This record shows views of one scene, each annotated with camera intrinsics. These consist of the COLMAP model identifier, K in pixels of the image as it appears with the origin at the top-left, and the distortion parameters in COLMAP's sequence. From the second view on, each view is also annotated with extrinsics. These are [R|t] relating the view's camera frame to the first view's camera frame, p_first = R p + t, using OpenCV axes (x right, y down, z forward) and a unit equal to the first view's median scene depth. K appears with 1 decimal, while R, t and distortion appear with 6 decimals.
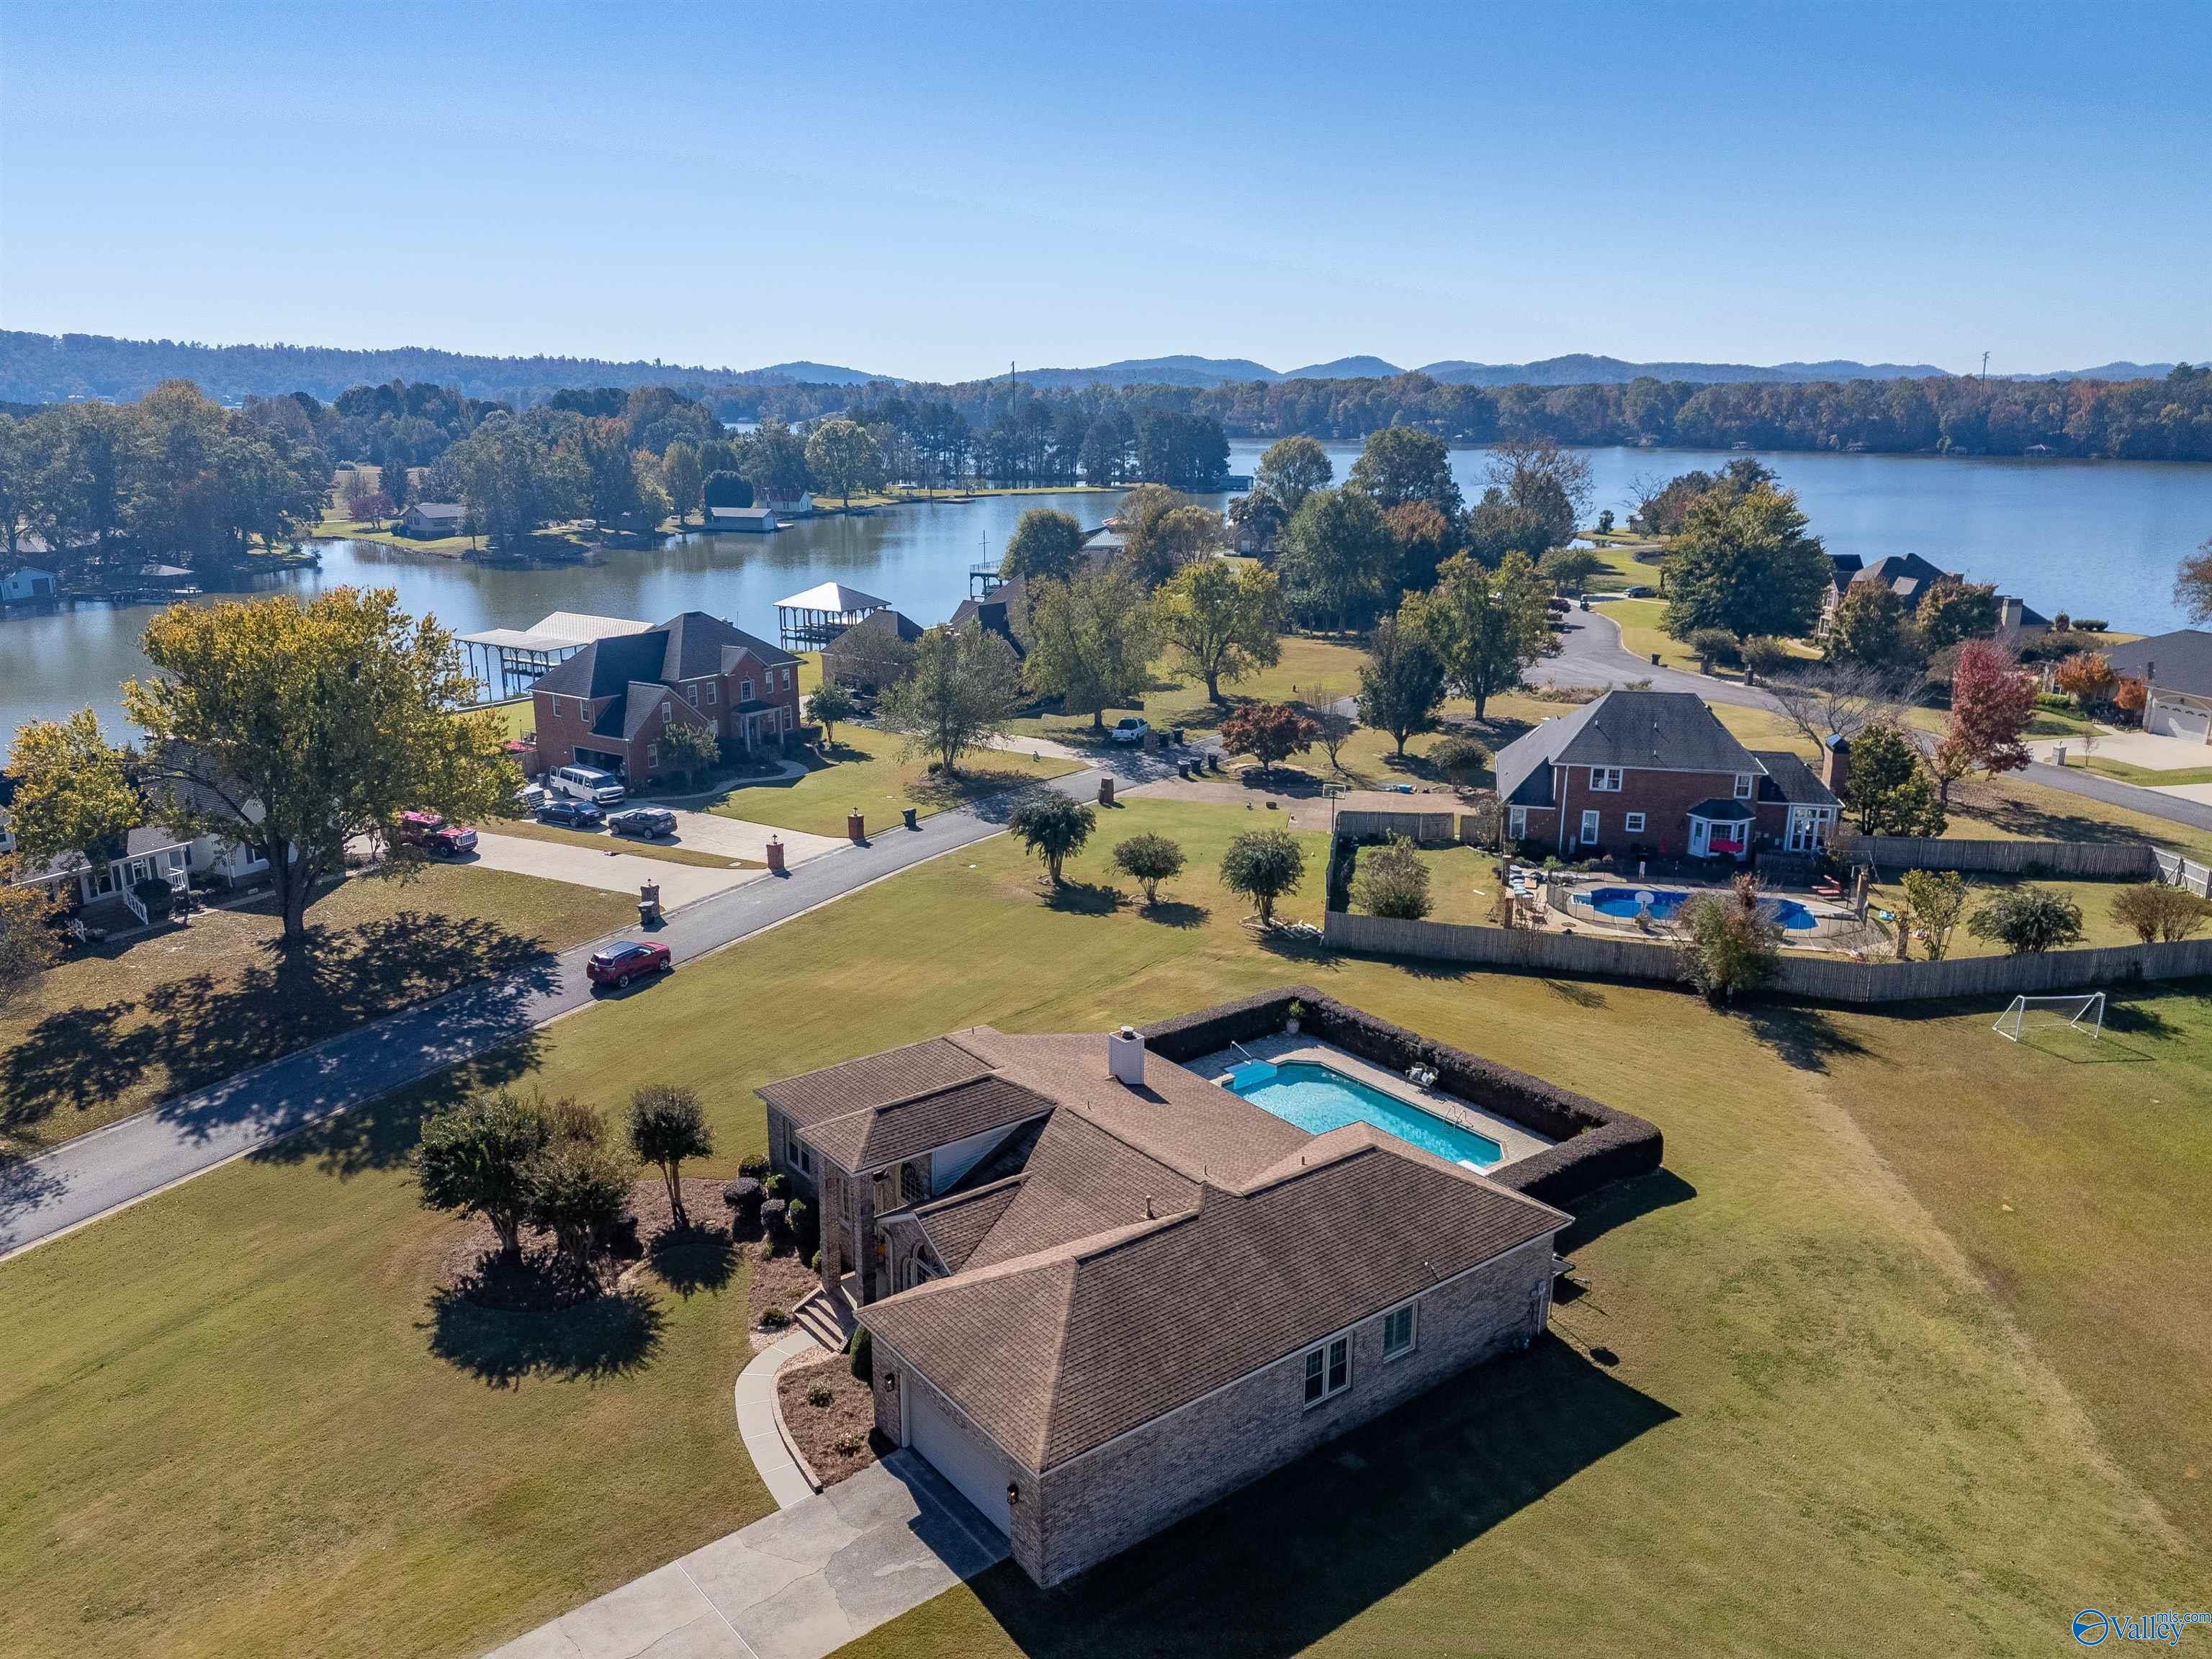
lens RADIAL K [[1593.9, 0, 1106.0], [0, 1593.9, 829.5], [0, 0, 1]] dist [0.088337, -0.086305]
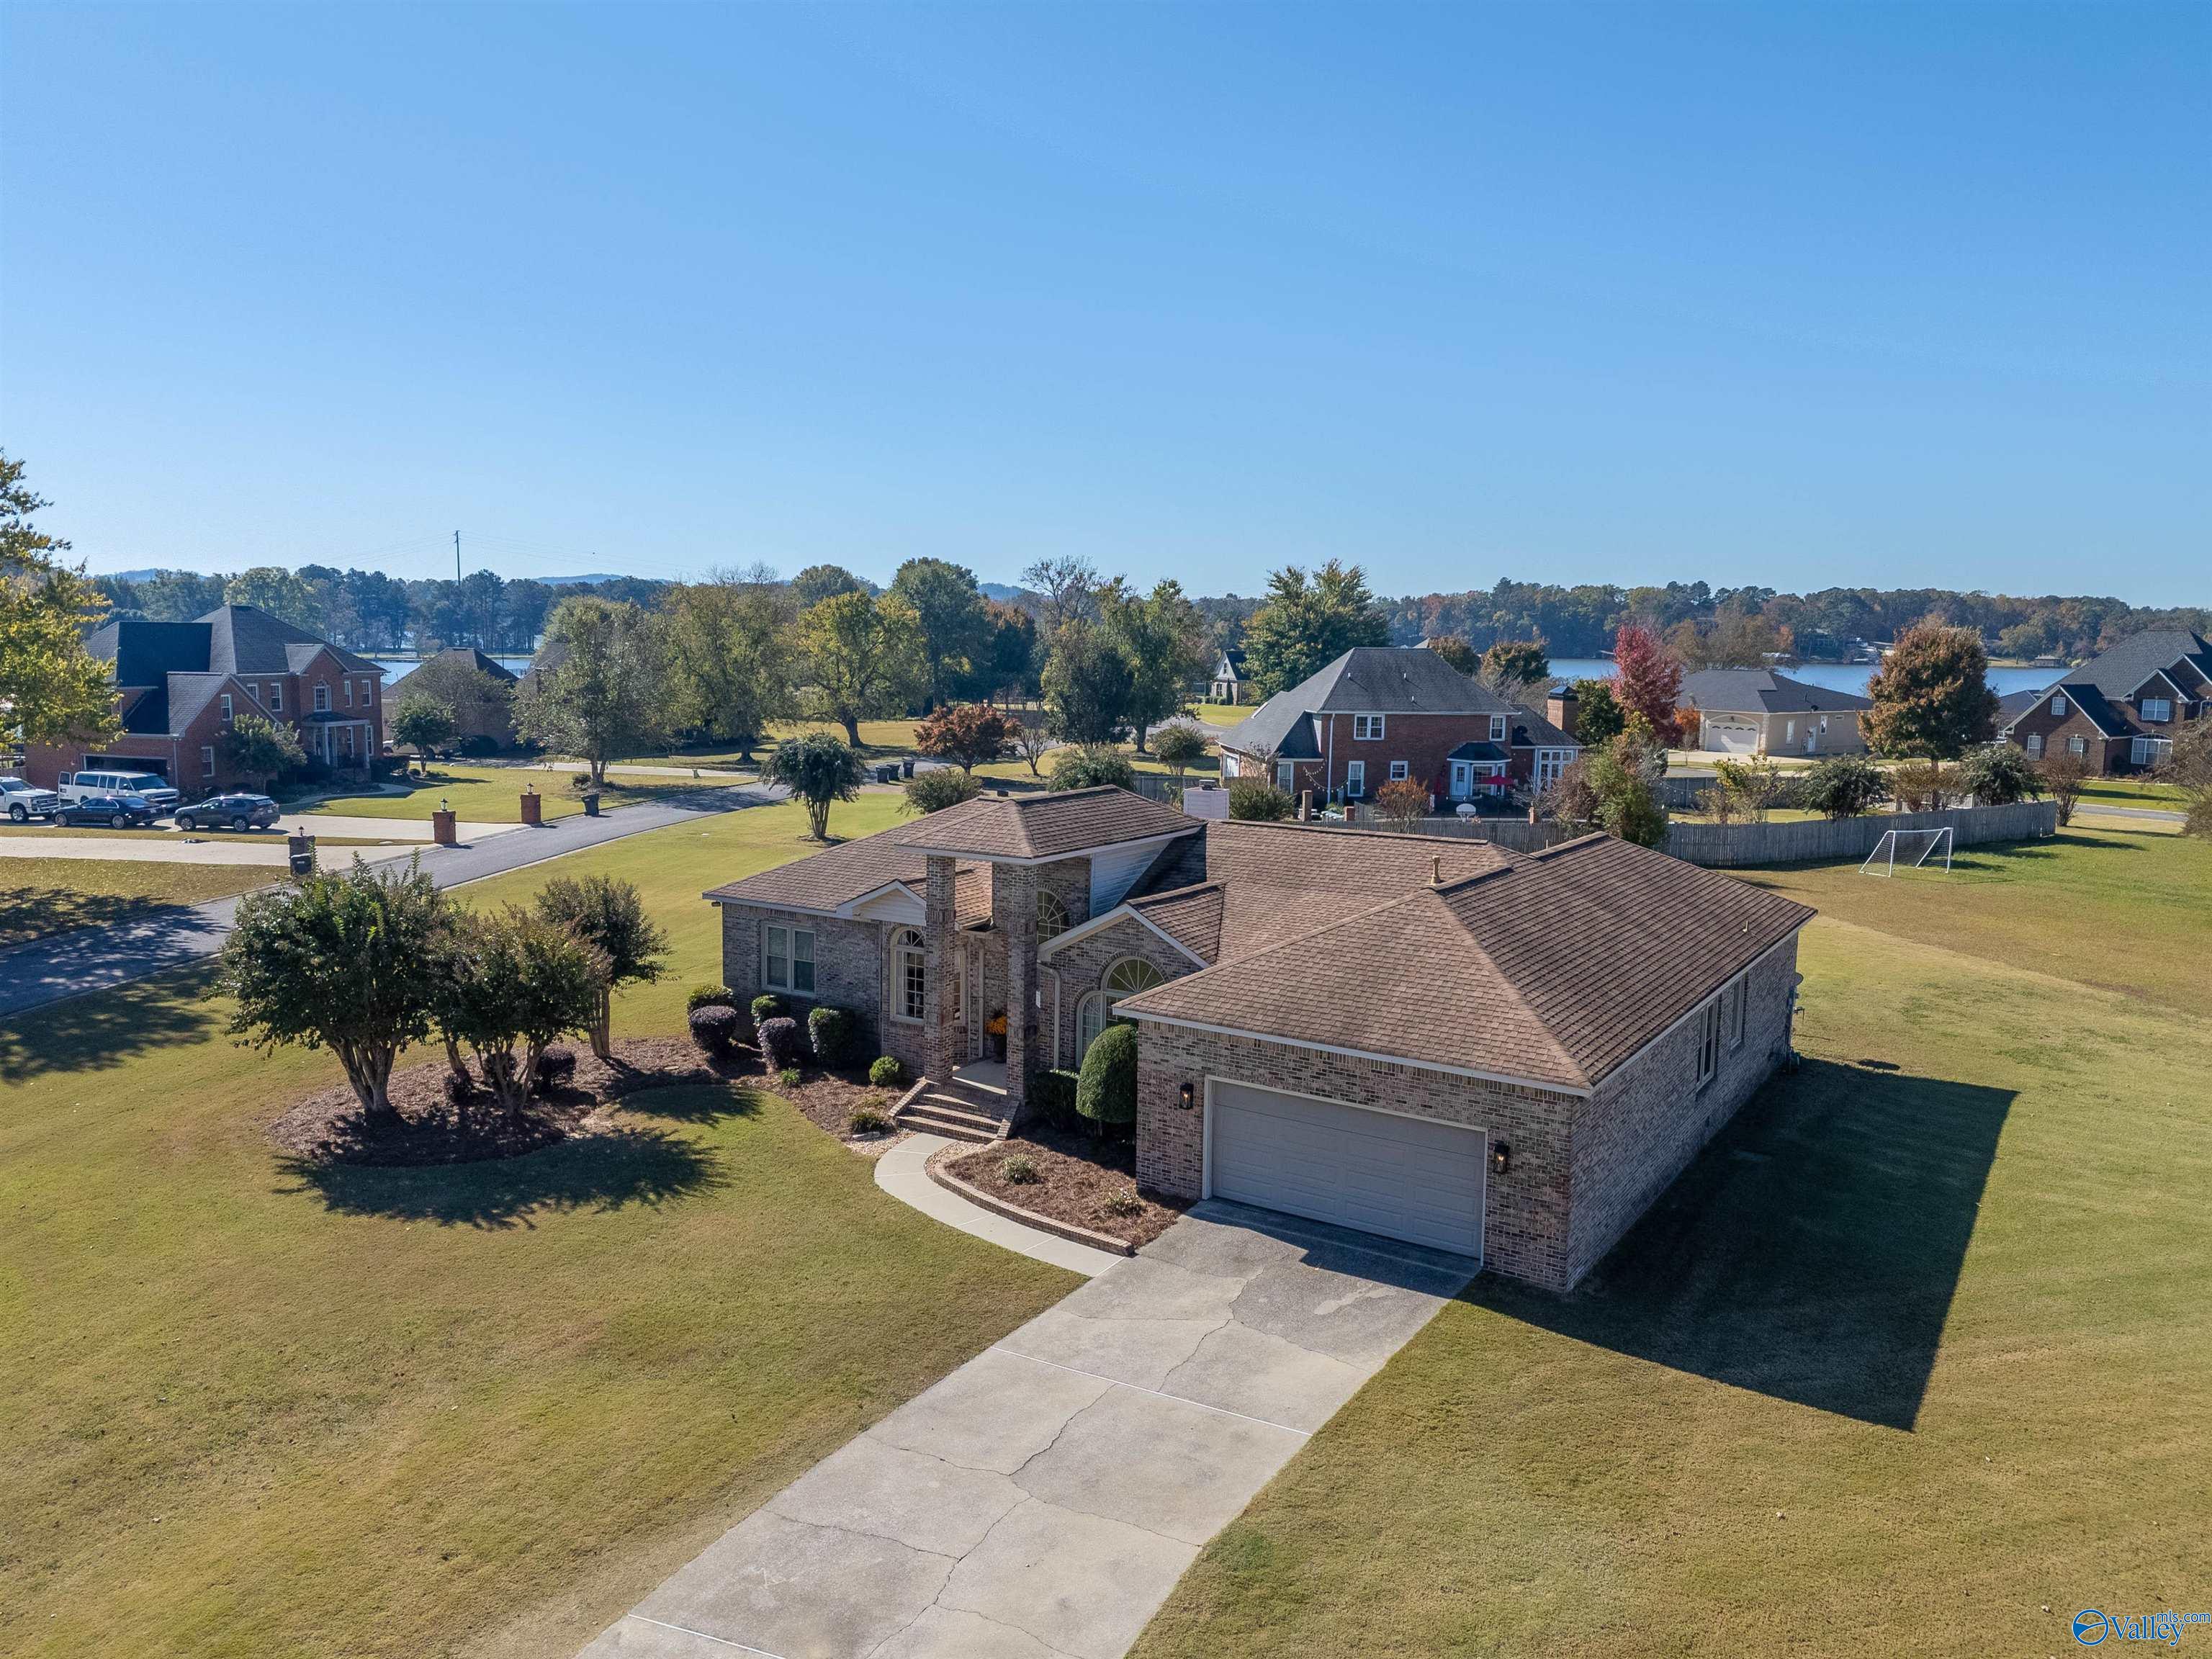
lens RADIAL K [[1604.4, 0, 1102.7], [0, 1604.4, 829.4], [0, 0, 1]] dist [0.129084, -0.161751]
pose [[0.943997, -0.038738, 0.327671, -0.291396], [0.080666, 0.990044, -0.115347, 0.235004], [-0.319941, 0.135320, 0.937724, 0.281637]]
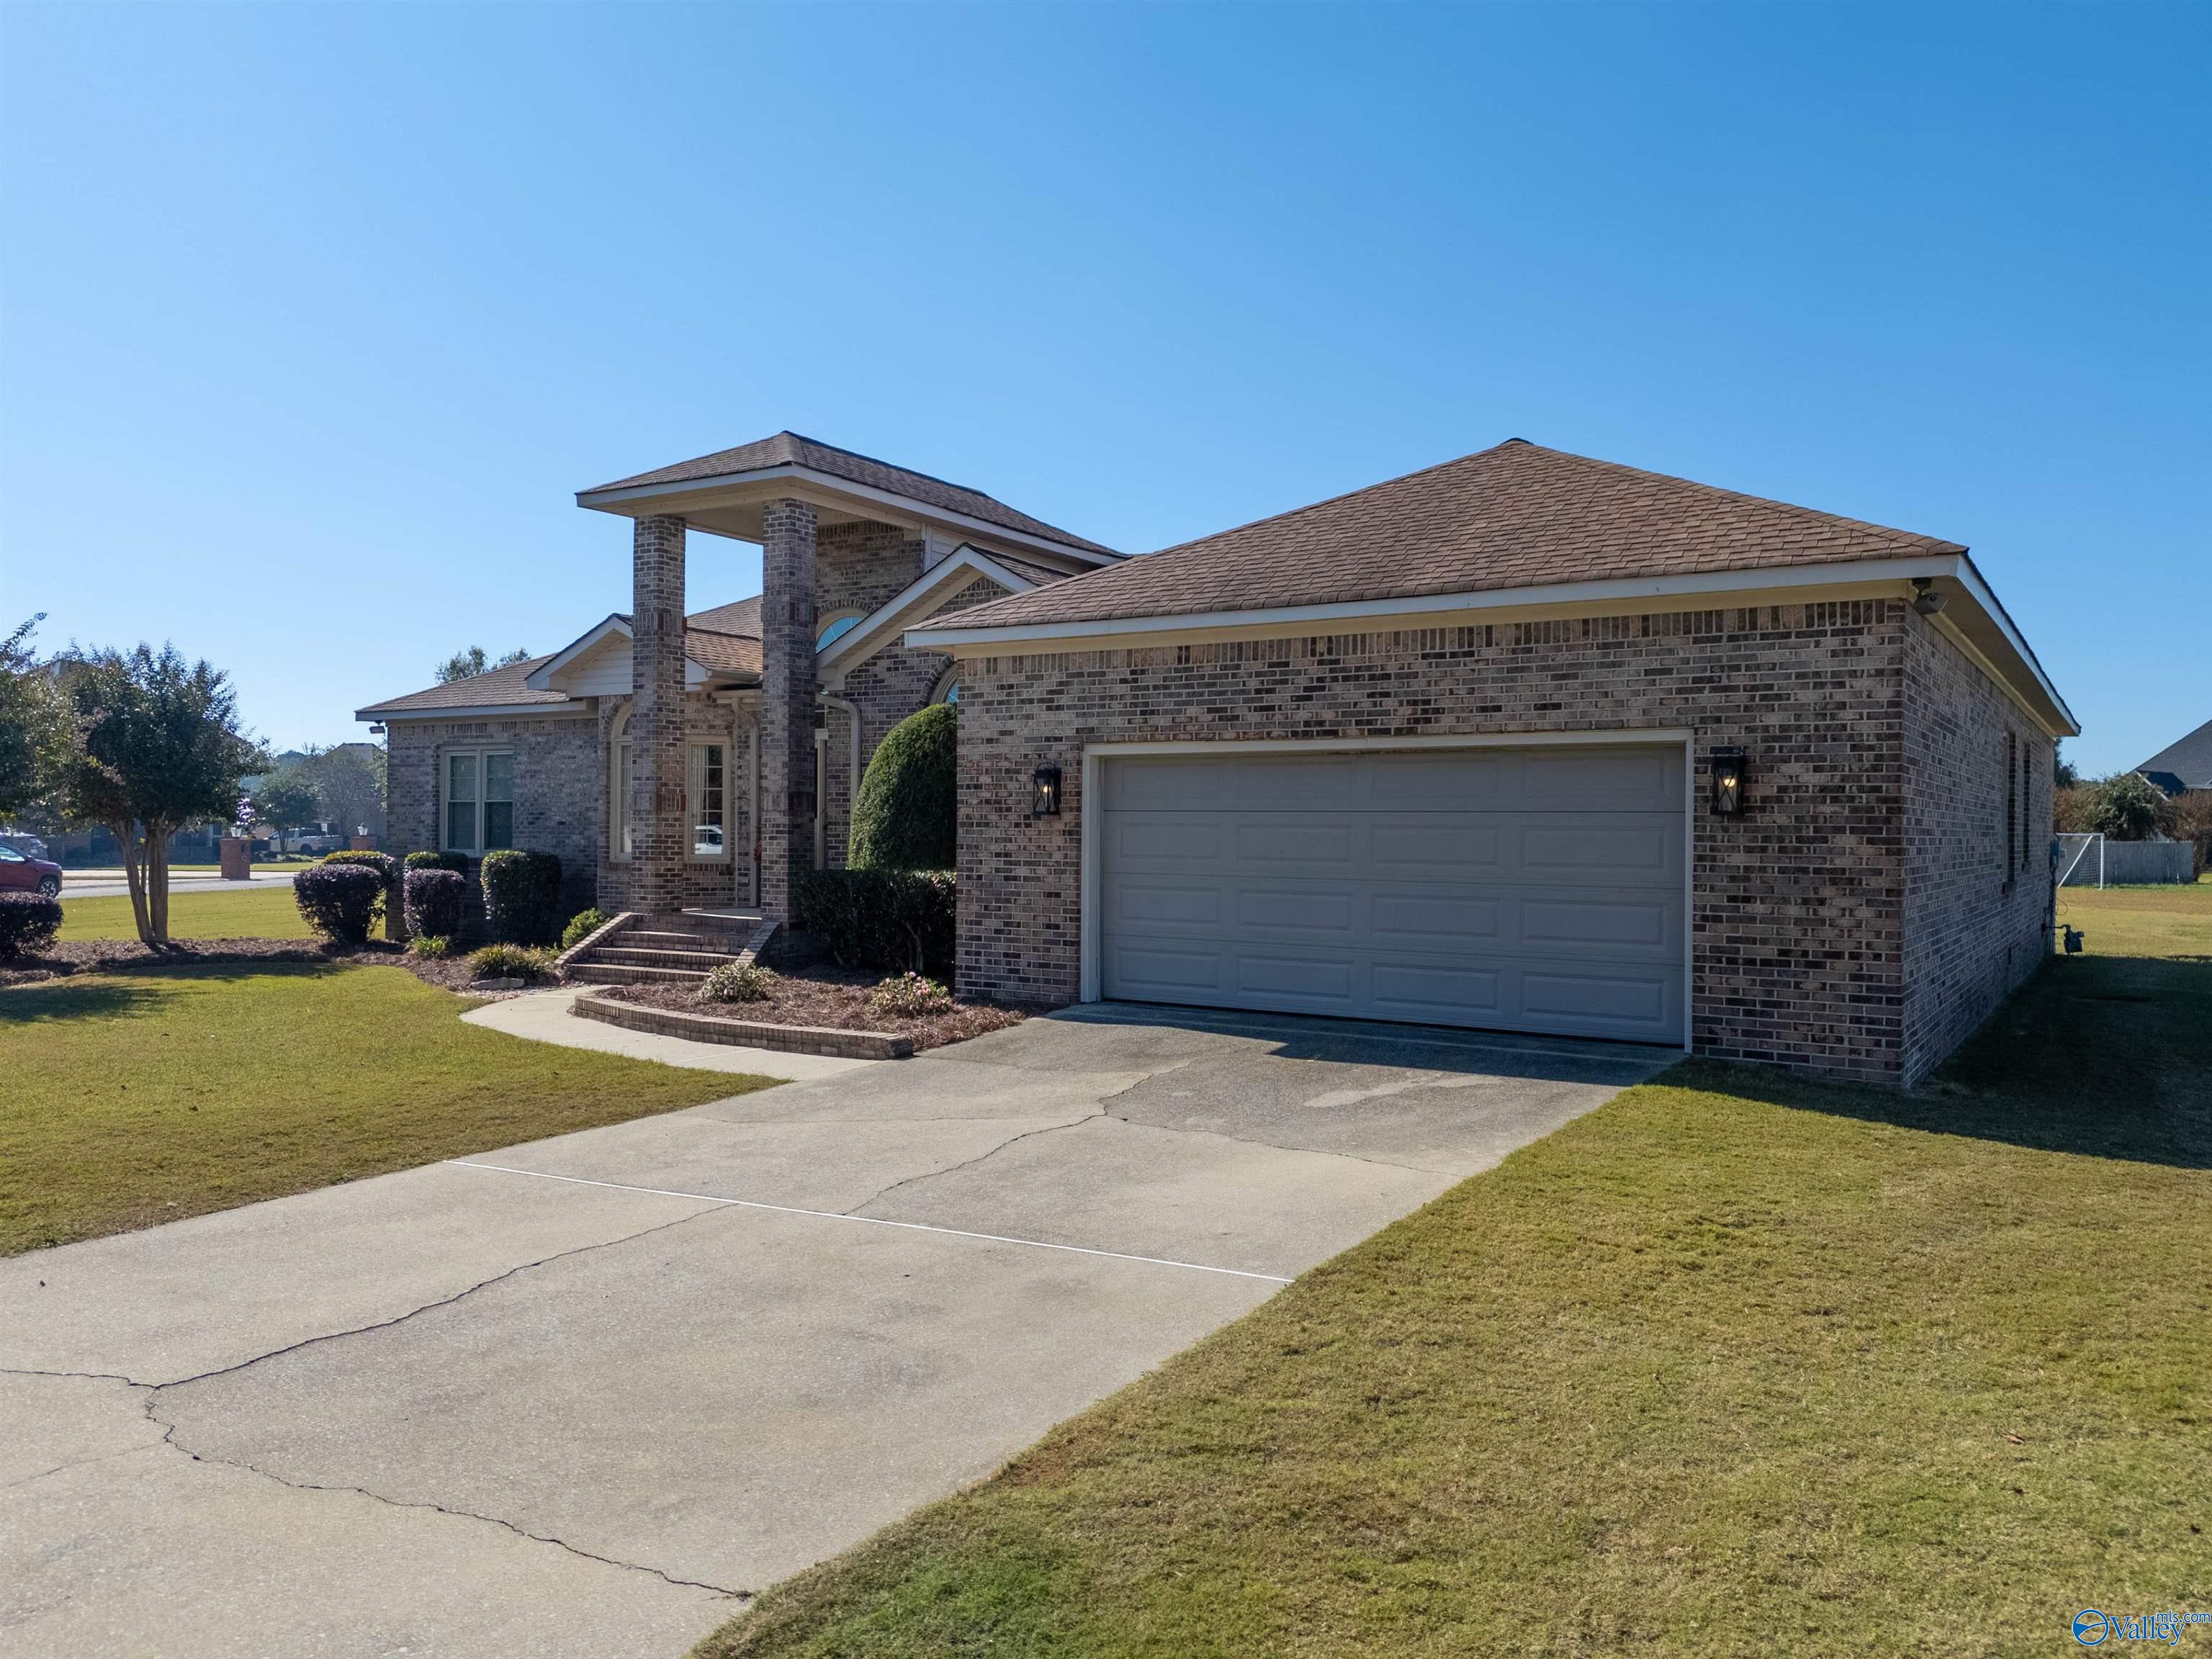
lens RADIAL K [[1593.9, 0, 1106.0], [0, 1593.9, 829.5], [0, 0, 1]] dist [0.088337, -0.086305]
pose [[0.942892, -0.003647, 0.333079, -0.177039], [0.089432, 0.965998, -0.242589, 0.329886], [-0.320868, 0.258523, 0.911158, 0.533308]]
